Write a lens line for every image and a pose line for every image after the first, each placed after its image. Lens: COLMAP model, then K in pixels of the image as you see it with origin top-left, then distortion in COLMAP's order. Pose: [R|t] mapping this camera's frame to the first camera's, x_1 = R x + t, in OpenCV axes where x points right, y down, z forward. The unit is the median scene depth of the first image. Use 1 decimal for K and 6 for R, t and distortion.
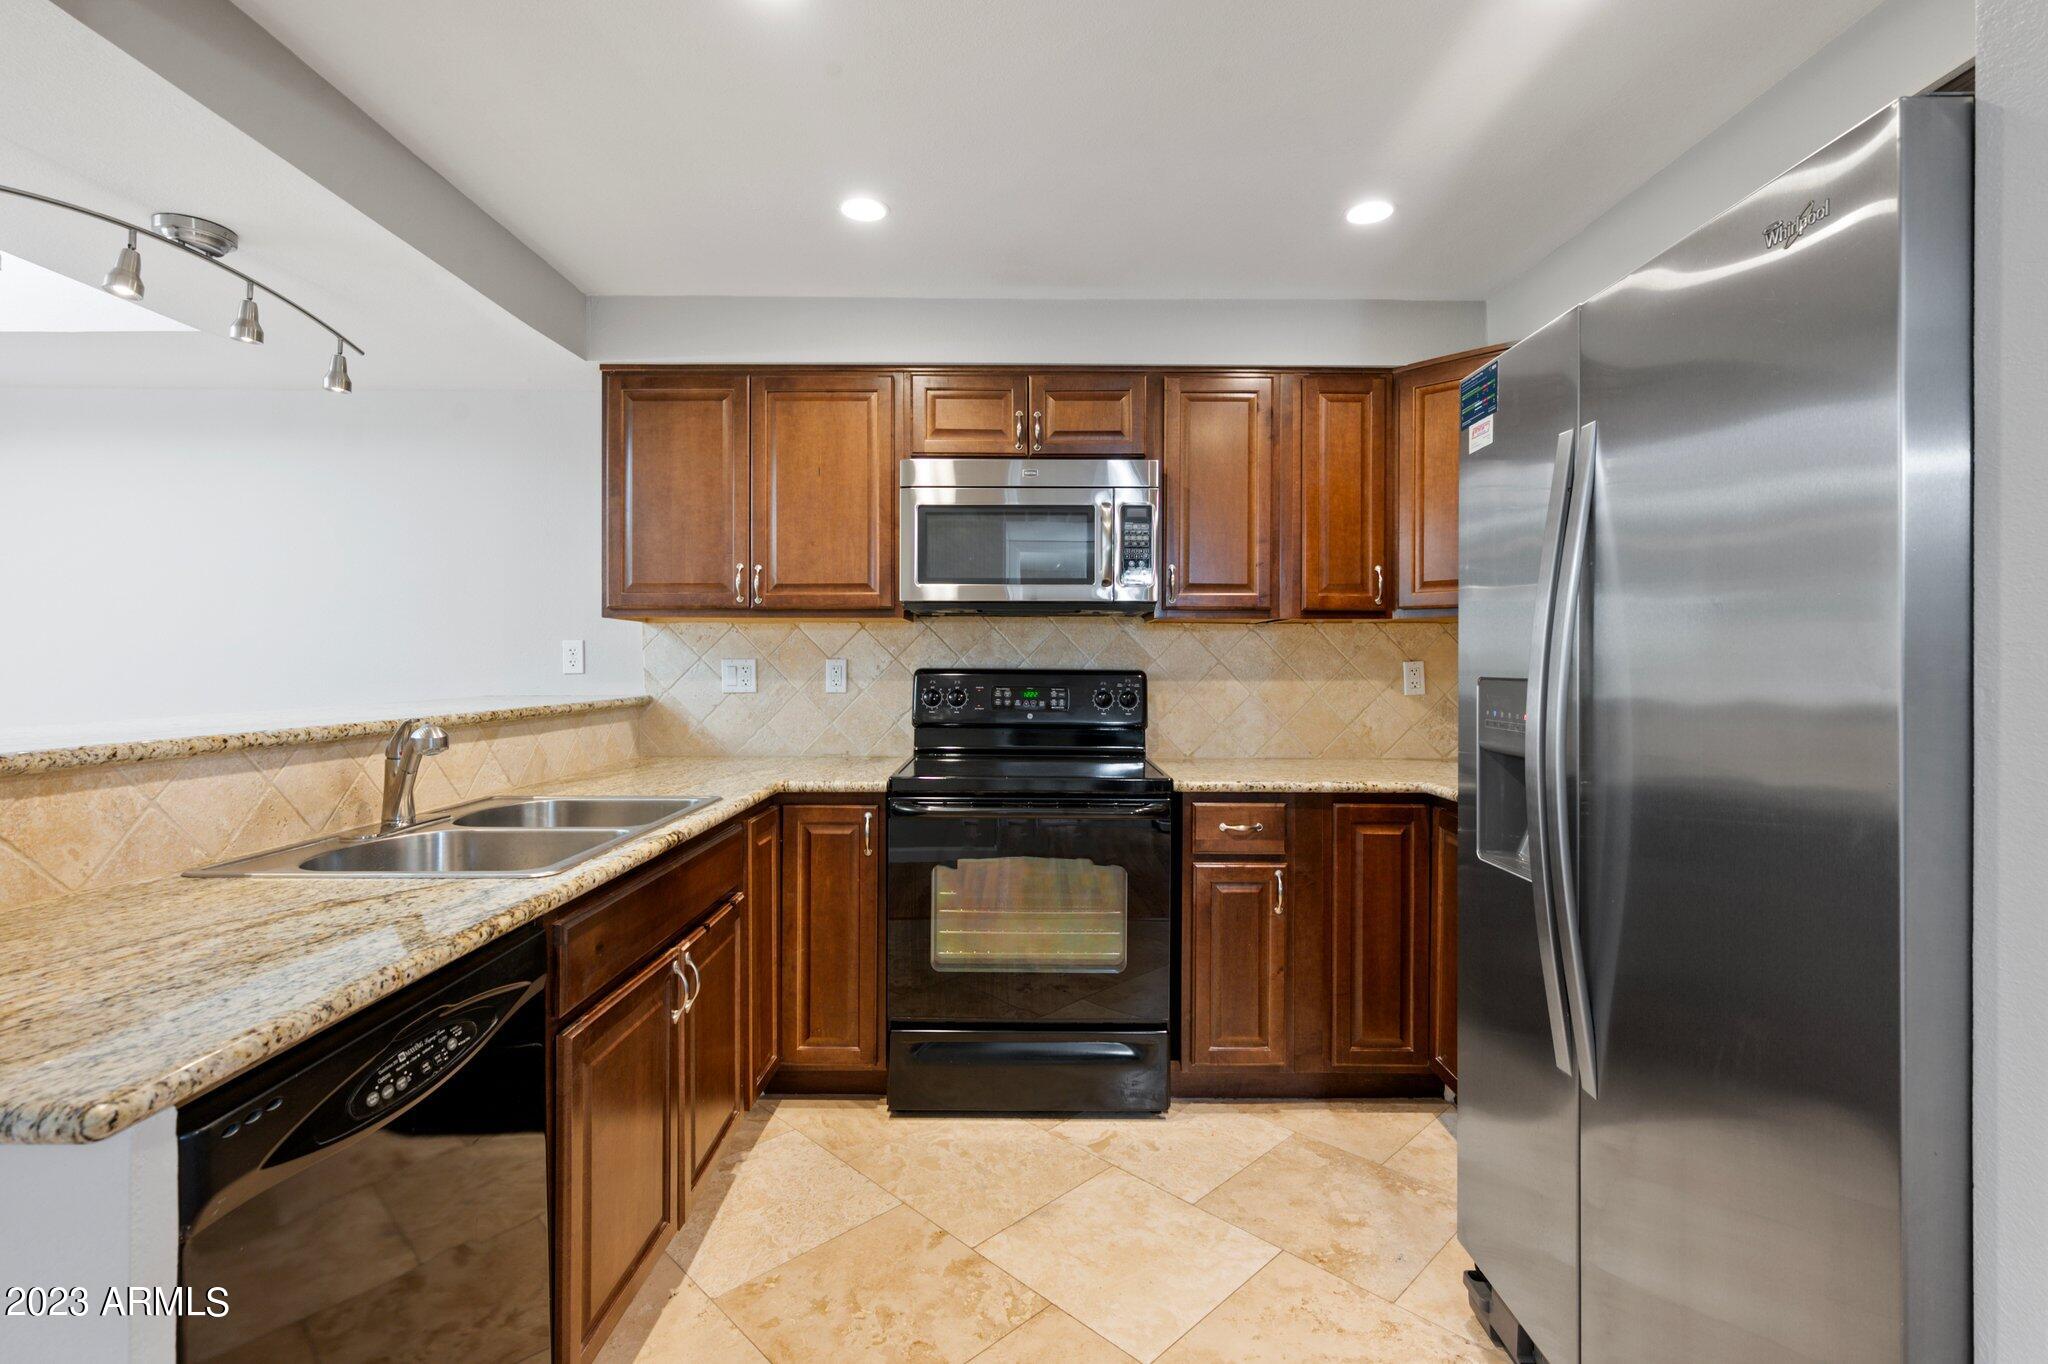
lens RADIAL K [[942.3, 0, 1026.3], [0, 942.3, 660.6], [0, 0, 1]] dist [-0.000323, -0.000120]
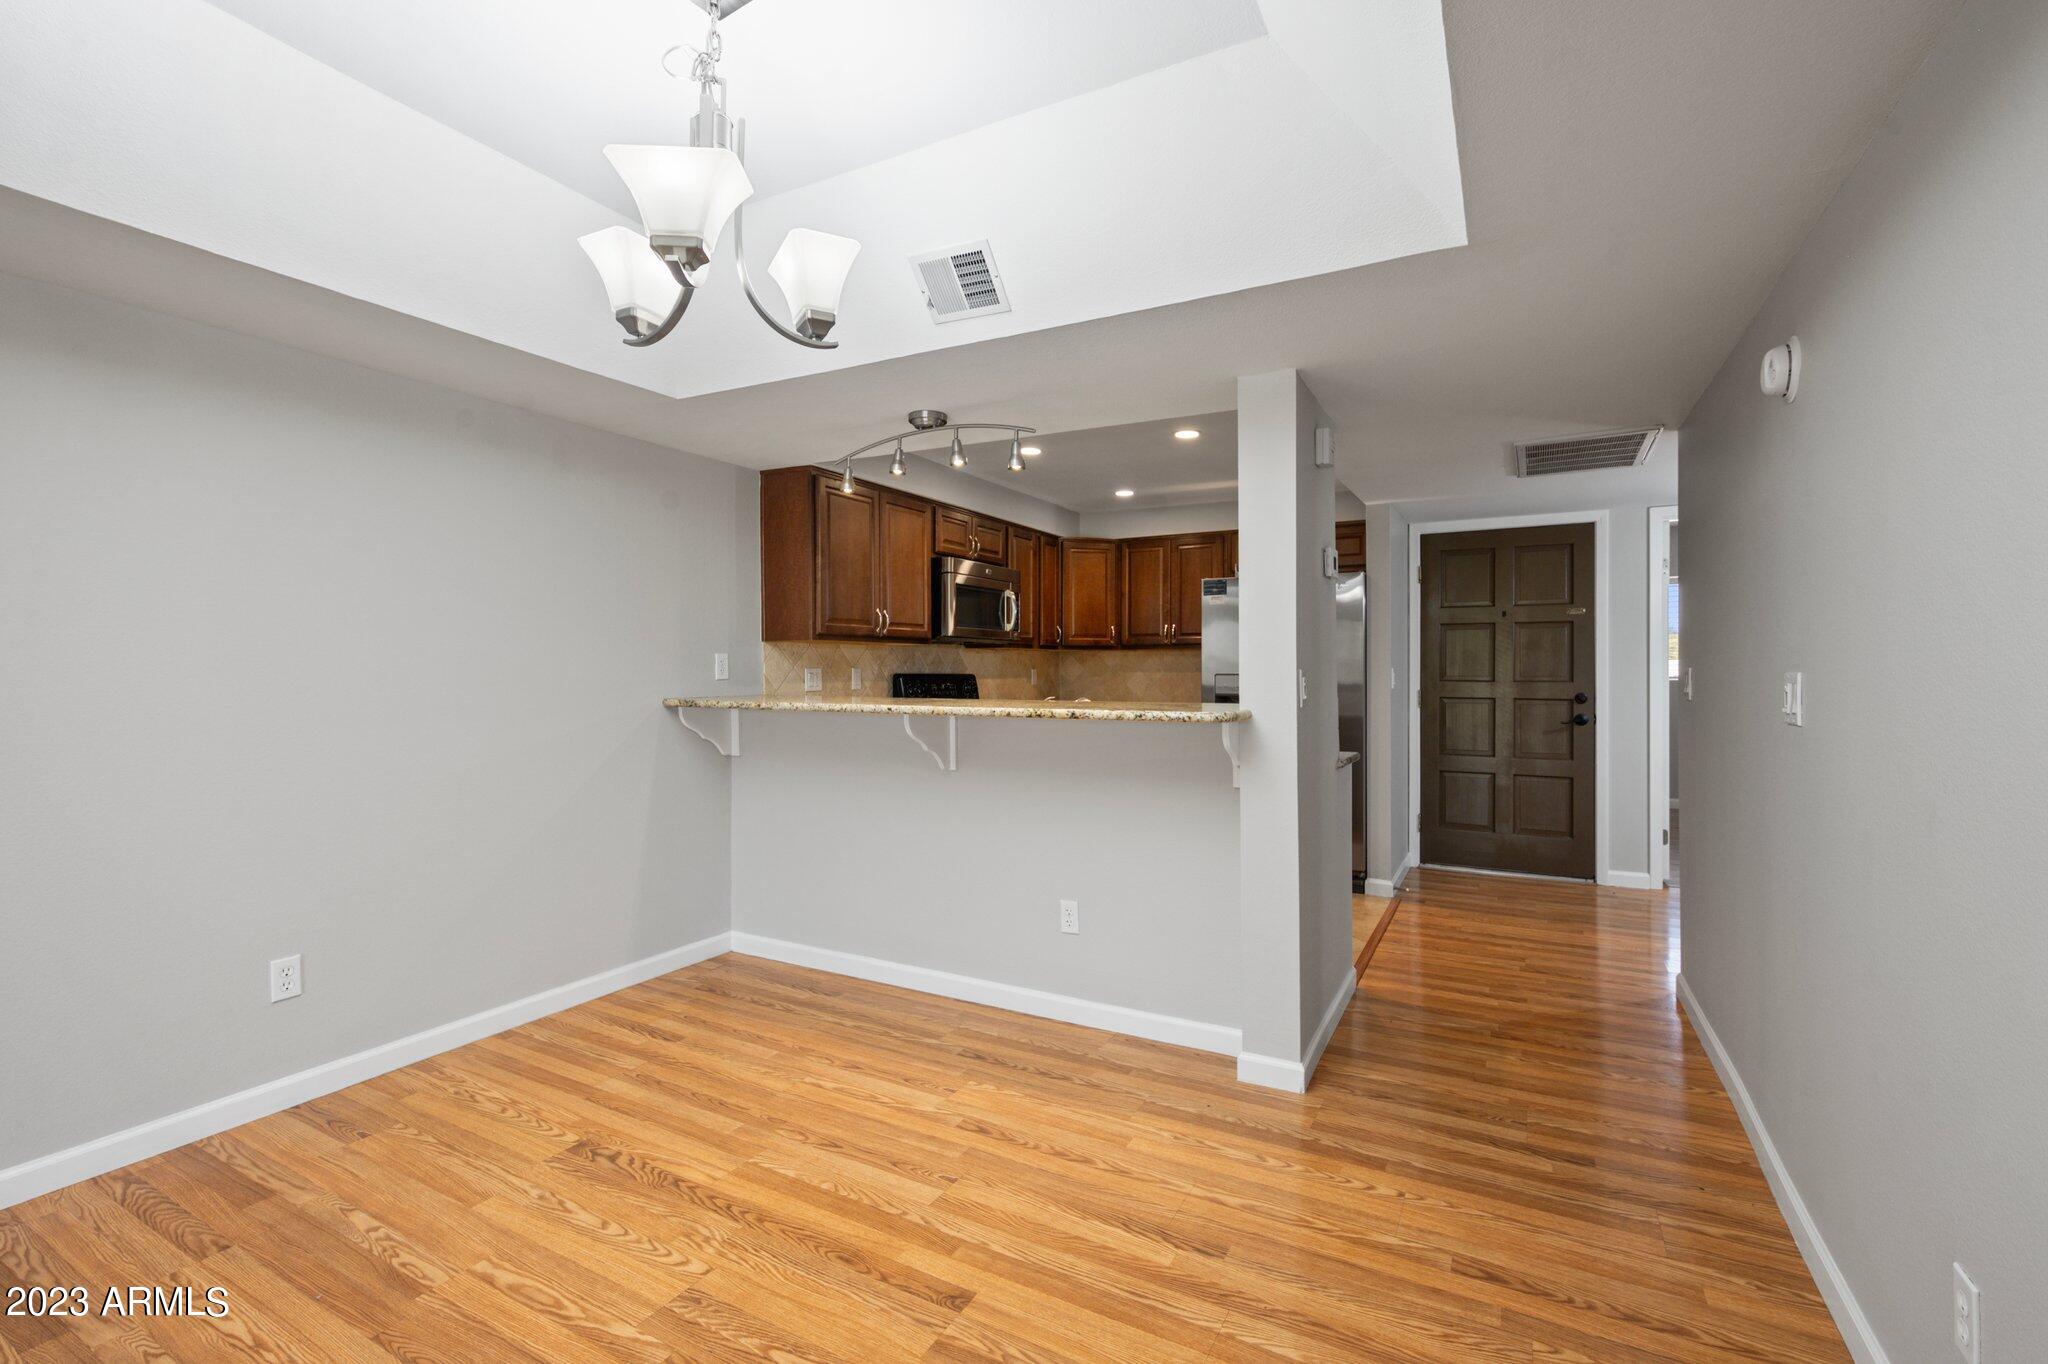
lens RADIAL K [[914.6, 0, 1022.6], [0, 914.6, 672.9], [0, 0, 1]] dist [-0.001883, -0.000429]
pose [[0.482133, -0.006637, 0.876073, -1.588780], [0.001225, 0.999975, 0.006902, -0.004562], [-0.876097, -0.002254, 0.482129, 0.040214]]
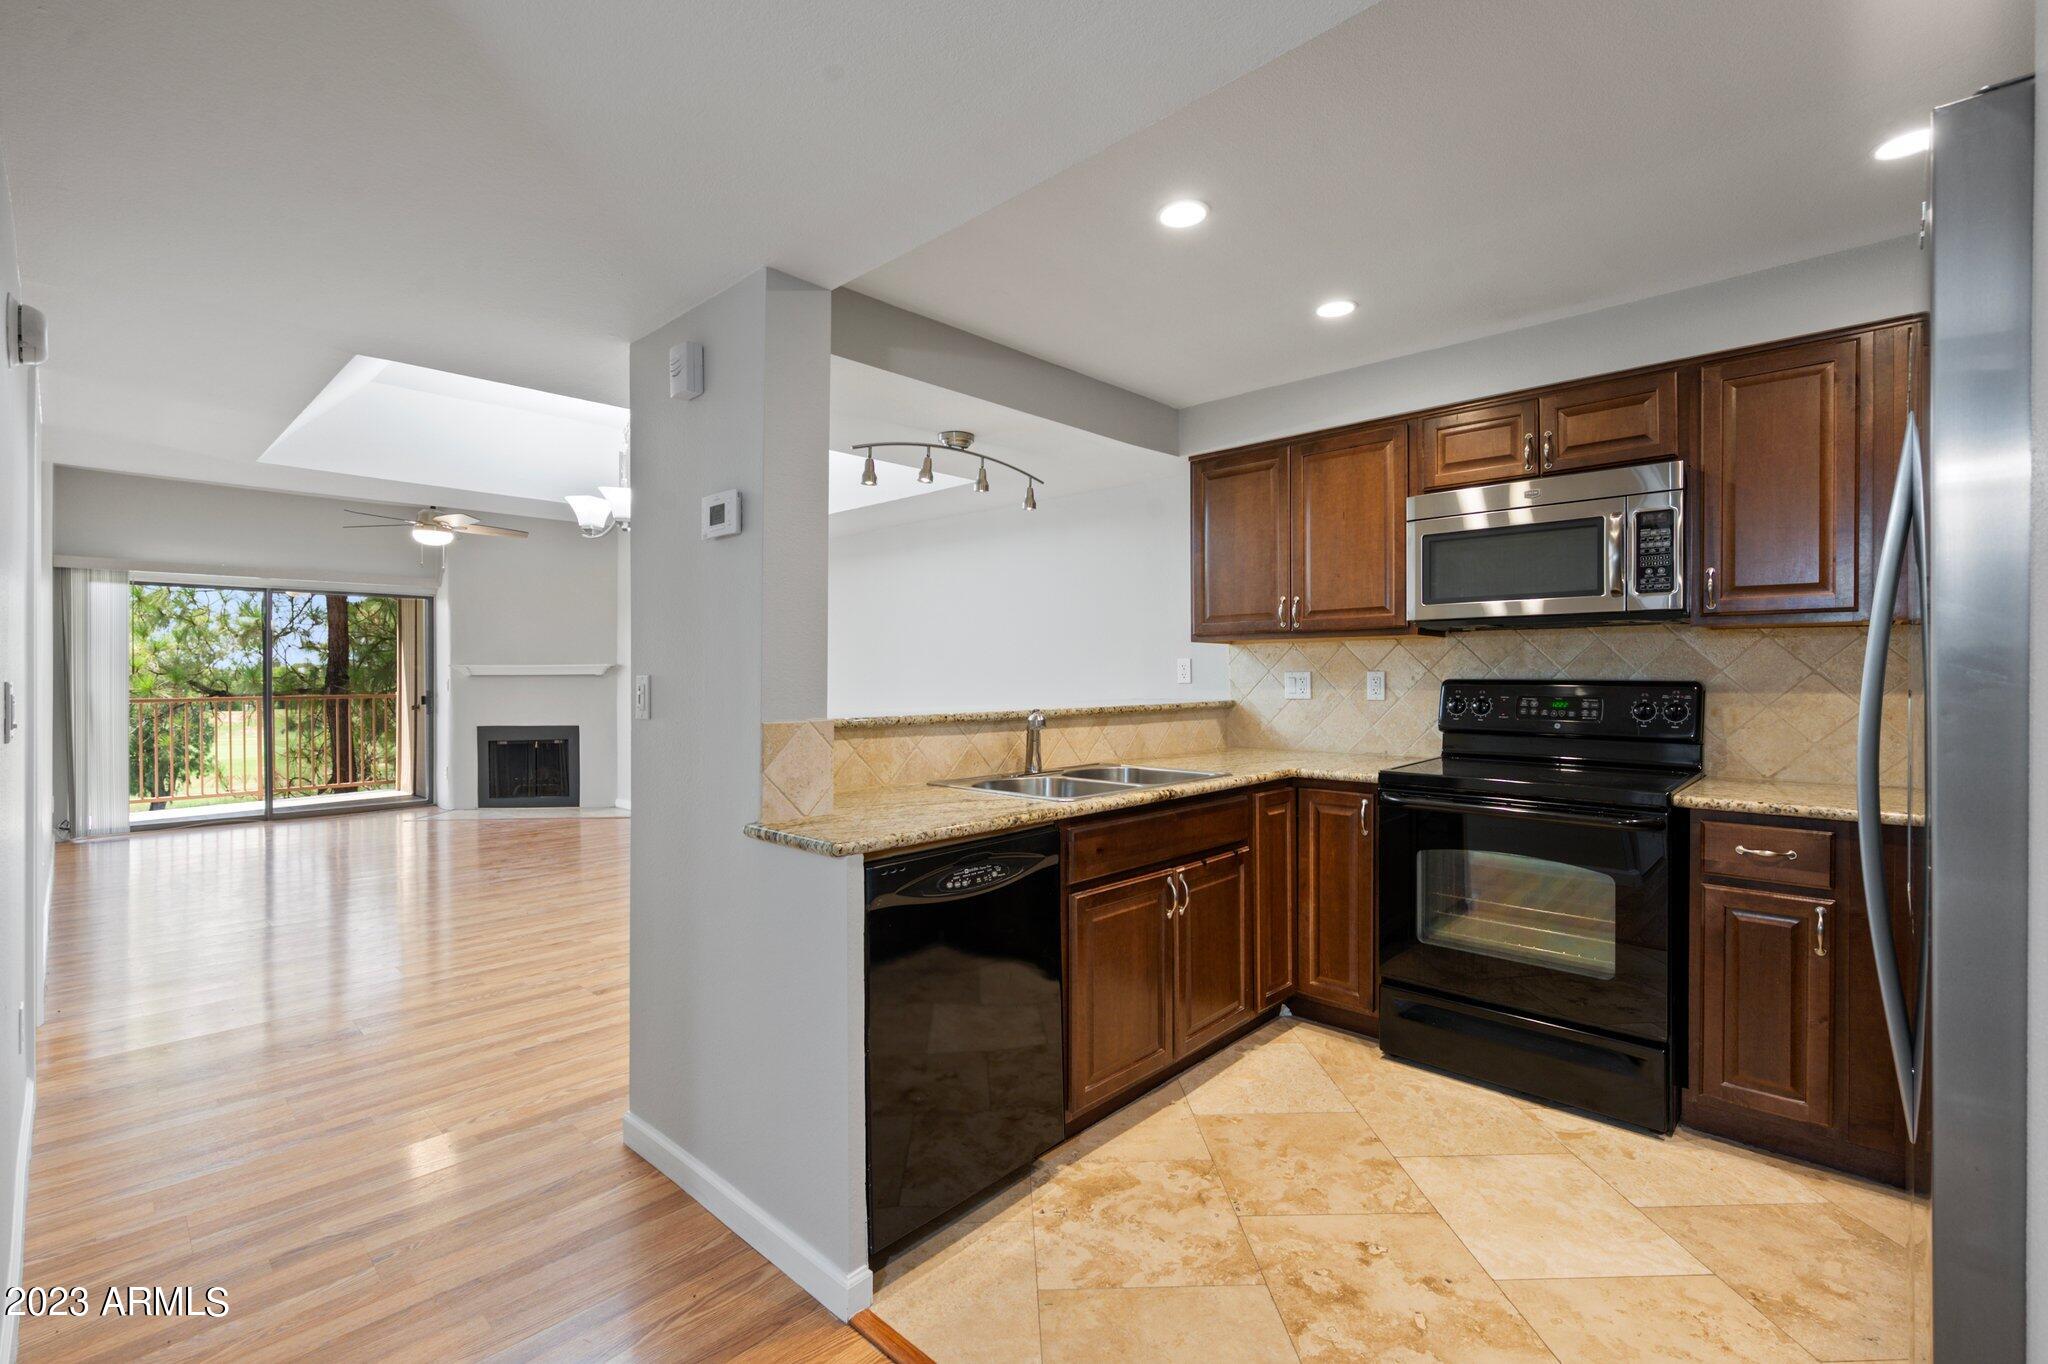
lens RADIAL K [[898.1, 0, 1025.9], [0, 898.1, 678.3], [0, 0, 1]] dist [-0.000472, -0.000197]
pose [[0.726800, -0.001339, -0.686848, 0.280744], [0.006070, 0.999972, 0.004473, -0.000571], [0.686822, -0.007420, 0.726788, -0.115756]]
